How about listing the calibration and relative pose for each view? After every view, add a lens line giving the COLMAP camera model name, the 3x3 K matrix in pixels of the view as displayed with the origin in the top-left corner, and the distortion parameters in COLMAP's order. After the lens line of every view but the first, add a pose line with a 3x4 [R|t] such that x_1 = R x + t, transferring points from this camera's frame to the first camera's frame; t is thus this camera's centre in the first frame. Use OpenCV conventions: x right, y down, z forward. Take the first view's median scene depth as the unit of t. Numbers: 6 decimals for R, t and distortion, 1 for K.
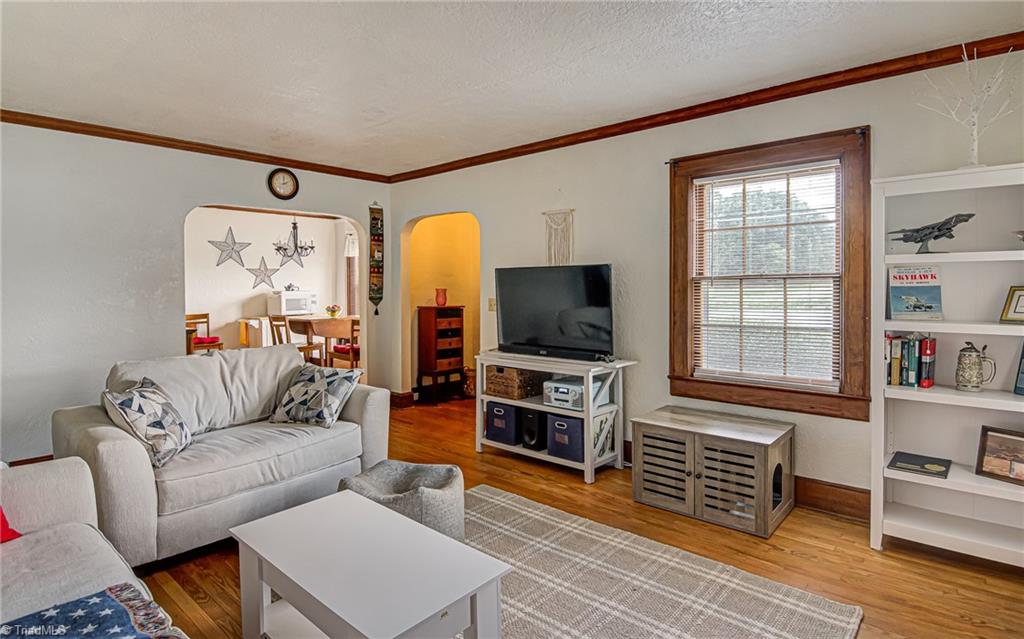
lens RADIAL K [[537.4, 0, 512.5], [0, 537.4, 292.2], [0, 0, 1]] dist [0.001988, -0.020599]
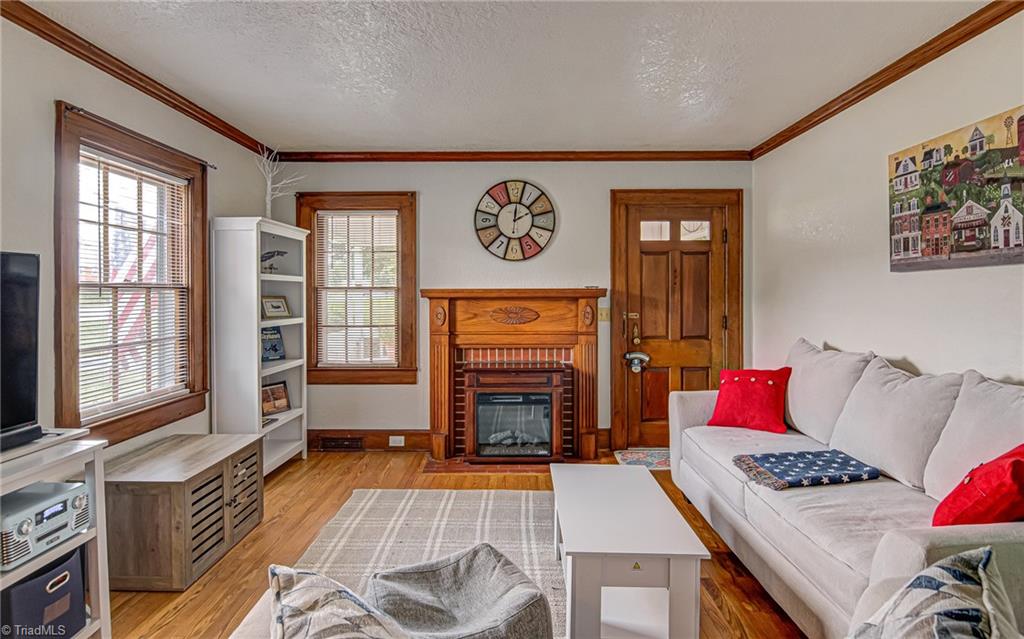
lens RADIAL K [[537.4, 0, 512.5], [0, 537.4, 292.2], [0, 0, 1]] dist [0.001988, -0.020599]
pose [[-0.647257, 0.005480, 0.762252, -0.563948], [0.011222, 0.999934, 0.002340, -0.012295], [-0.762190, 0.010069, -0.647276, 1.027189]]
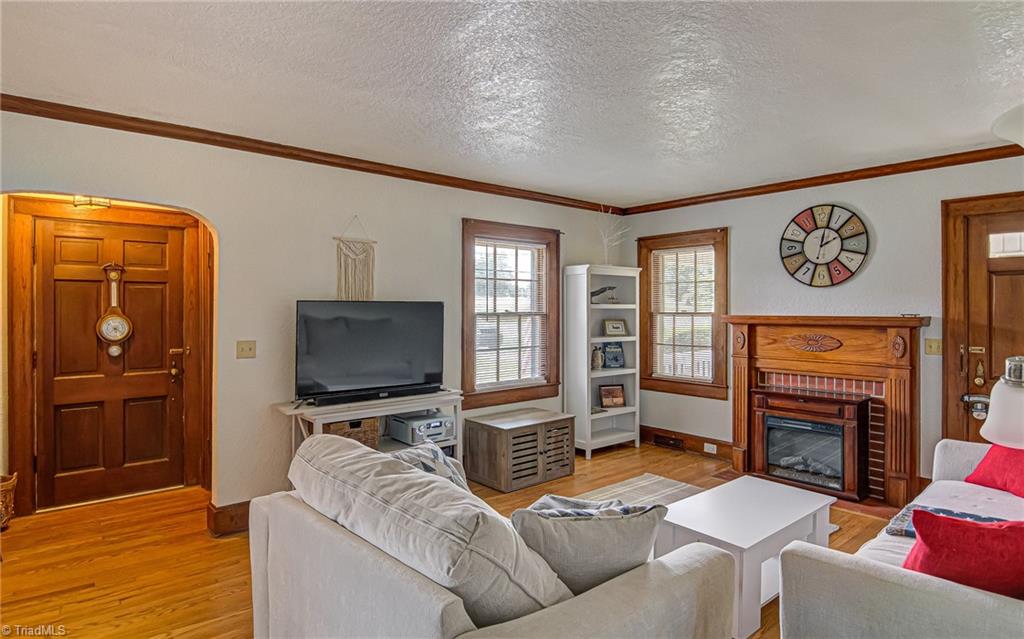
lens RADIAL K [[553.1, 0, 514.0], [0, 553.1, 305.6], [0, 0, 1]] dist [0.004629, -0.020893]
pose [[0.147301, 0.008144, 0.989058, -0.965437], [0.008524, 0.999919, -0.009502, -0.034344], [-0.989055, 0.009830, 0.147220, 0.718950]]
